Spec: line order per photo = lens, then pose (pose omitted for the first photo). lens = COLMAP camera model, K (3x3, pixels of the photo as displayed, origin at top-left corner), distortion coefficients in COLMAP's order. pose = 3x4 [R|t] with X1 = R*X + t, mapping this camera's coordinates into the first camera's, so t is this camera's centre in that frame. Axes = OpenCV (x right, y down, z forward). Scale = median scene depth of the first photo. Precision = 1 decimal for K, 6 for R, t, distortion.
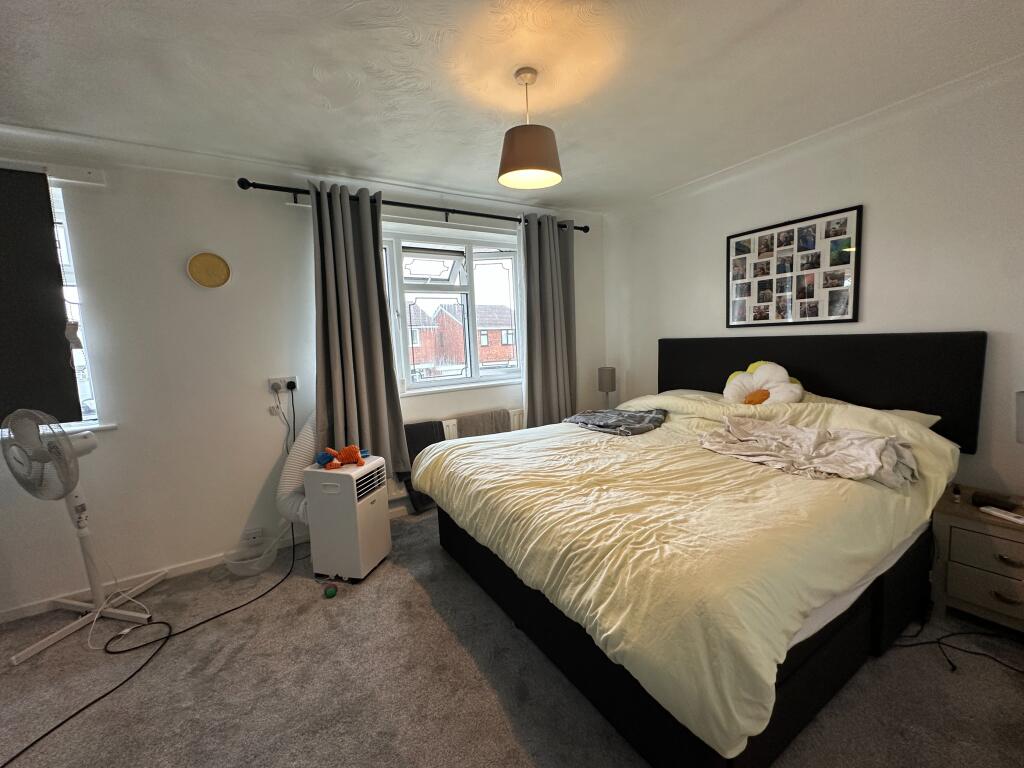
lens RADIAL K [[413.8, 0, 512.4], [0, 413.8, 382.7], [0, 0, 1]] dist [0.003361, 0.000741]
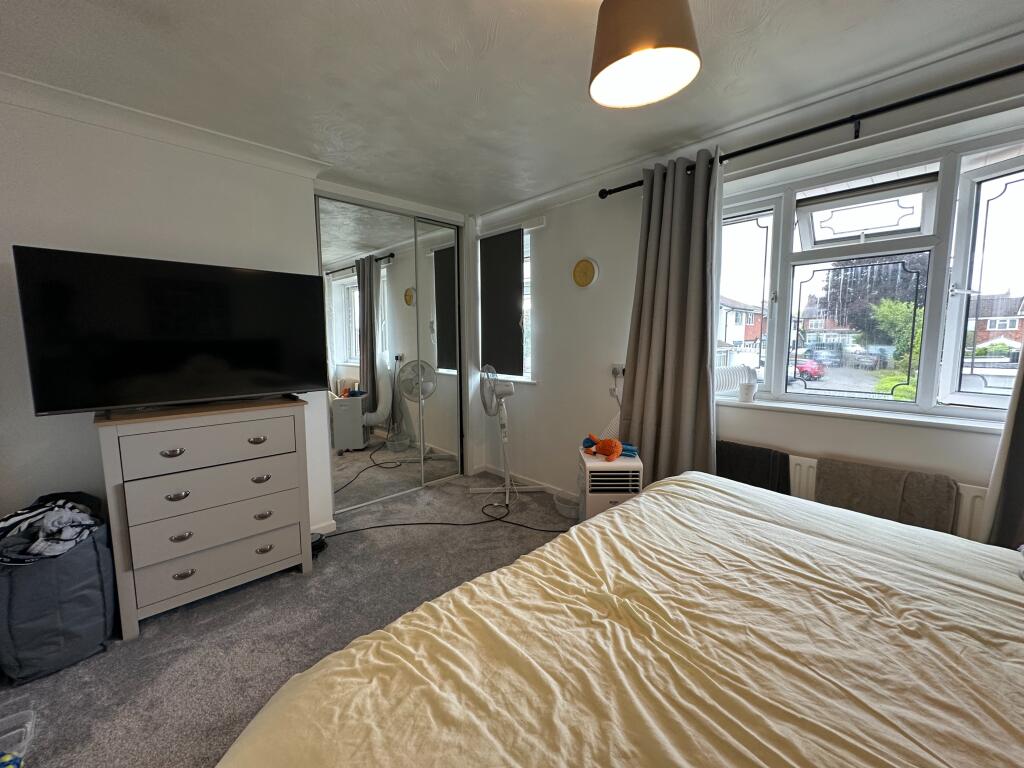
lens RADIAL K [[413.8, 0, 512.6], [0, 413.8, 381.1], [0, 0, 1]] dist [0.003361, 0.000741]
pose [[0.209530, 0.147807, -0.966566, 0.544610], [-0.106700, 0.986062, 0.127658, -0.093559], [0.971963, 0.076385, 0.222381, 0.590866]]
